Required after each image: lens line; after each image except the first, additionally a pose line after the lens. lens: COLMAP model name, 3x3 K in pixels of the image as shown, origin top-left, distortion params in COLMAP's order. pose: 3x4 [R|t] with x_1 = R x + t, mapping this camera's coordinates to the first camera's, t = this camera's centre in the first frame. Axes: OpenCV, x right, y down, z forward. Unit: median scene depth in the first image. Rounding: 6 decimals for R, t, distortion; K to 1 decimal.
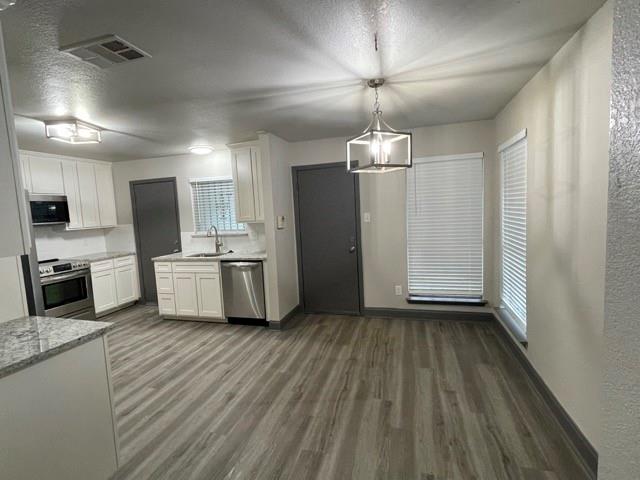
lens RADIAL K [[314.2, 0, 320.5], [0, 314.2, 238.3], [0, 0, 1]] dist [0.002724, 0.001038]
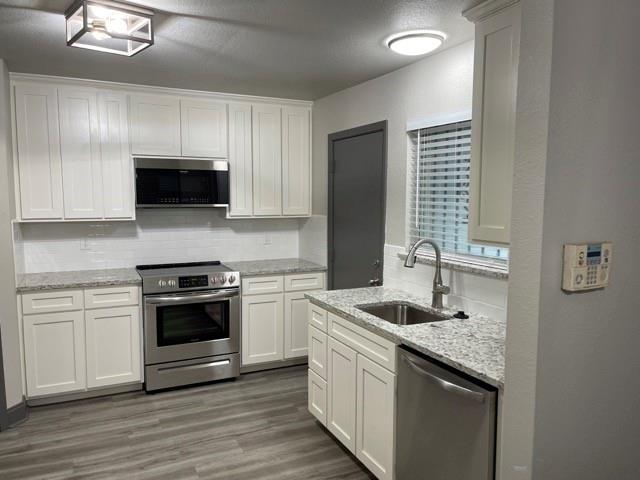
lens RADIAL K [[491.9, 0, 321.1], [0, 491.9, 238.9], [0, 0, 1]] dist [0.012280, -0.027901]
pose [[0.666119, 0.119517, -0.736207, 0.018677], [-0.109067, 0.992076, 0.062372, -0.062698], [0.737828, 0.038749, 0.673876, 0.477202]]
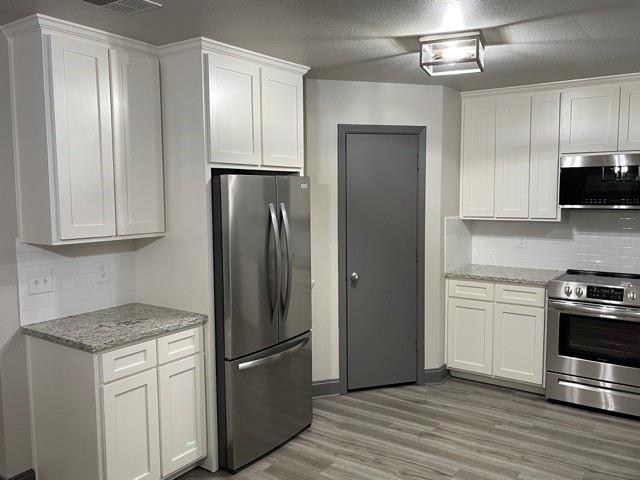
lens RADIAL K [[545.4, 0, 319.4], [0, 545.4, 238.3], [0, 0, 1]] dist [0.049758, 0.006377]
pose [[-0.311720, 0.139418, -0.939890, 0.172690], [-0.069367, 0.983198, 0.168848, -0.107821], [0.947638, 0.117831, -0.296812, 0.713034]]
